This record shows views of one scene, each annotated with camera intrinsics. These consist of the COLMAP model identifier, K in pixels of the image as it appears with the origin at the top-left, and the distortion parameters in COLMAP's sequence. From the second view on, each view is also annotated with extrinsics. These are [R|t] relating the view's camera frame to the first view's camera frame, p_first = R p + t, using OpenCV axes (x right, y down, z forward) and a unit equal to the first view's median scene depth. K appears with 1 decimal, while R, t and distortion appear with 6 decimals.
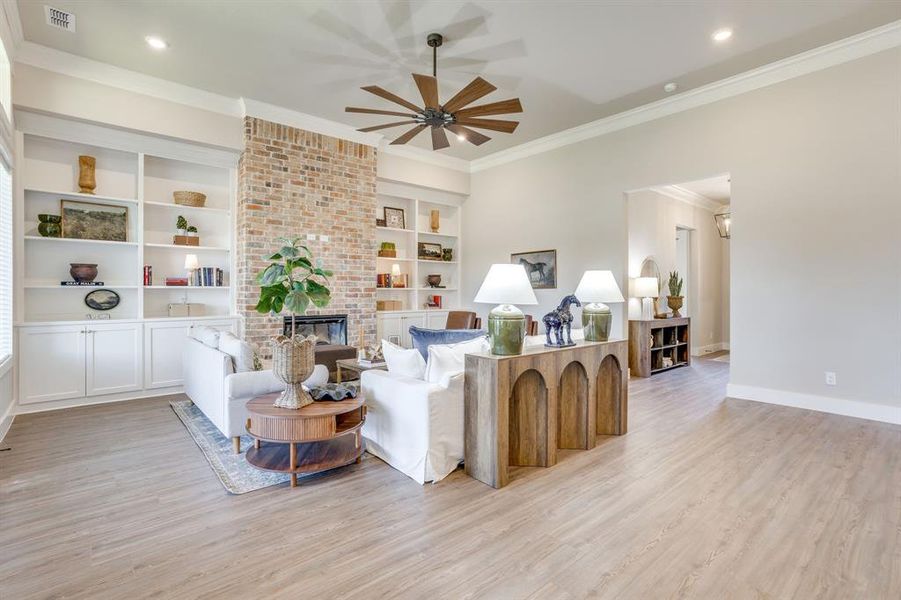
lens RADIAL K [[434.8, 0, 450.8], [0, 434.8, 294.6], [0, 0, 1]] dist [-0.049827, 0.033494]
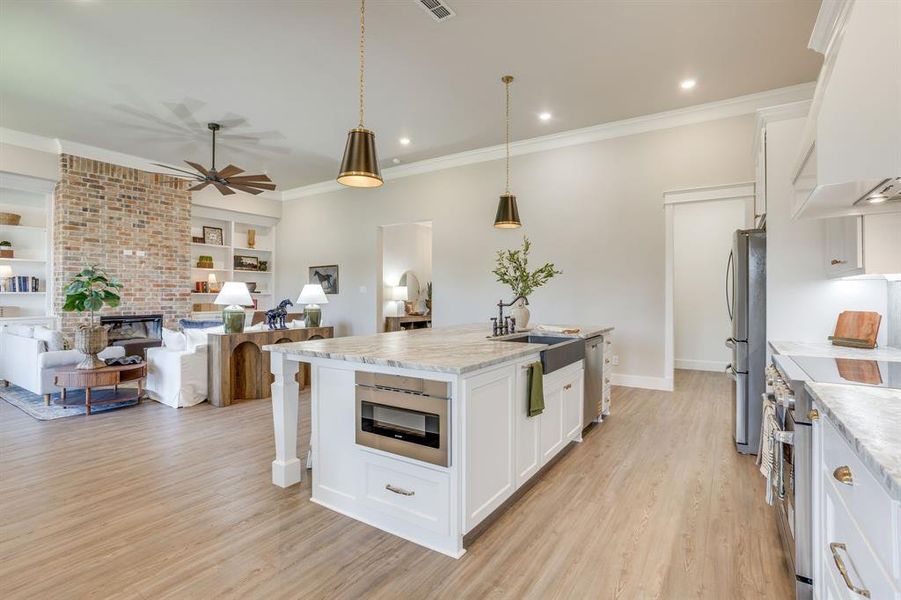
lens RADIAL K [[434.8, 0, 450.8], [0, 434.8, 294.6], [0, 0, 1]] dist [-0.049827, 0.033494]
pose [[0.962423, 0.001670, 0.271550, 0.252396], [0.000291, 0.999974, -0.007184, -0.003094], [-0.271555, 0.006993, 0.962397, -0.459548]]
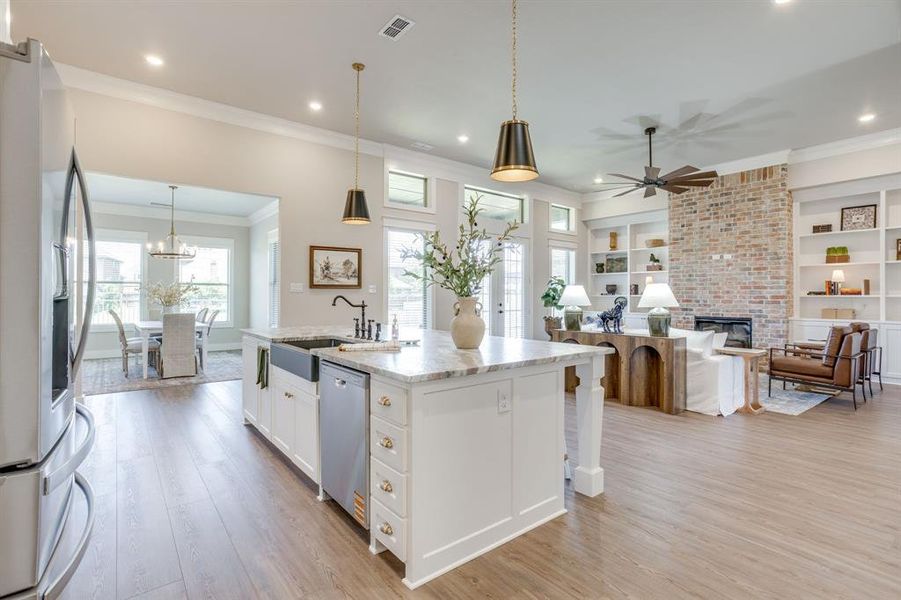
lens RADIAL K [[434.8, 0, 450.8], [0, 434.8, 294.6], [0, 0, 1]] dist [-0.049827, 0.033494]
pose [[-0.042697, -0.005072, -0.999075, 1.075501], [-0.008708, 0.999951, -0.004704, -0.006608], [0.999050, 0.008499, -0.042739, 0.269808]]
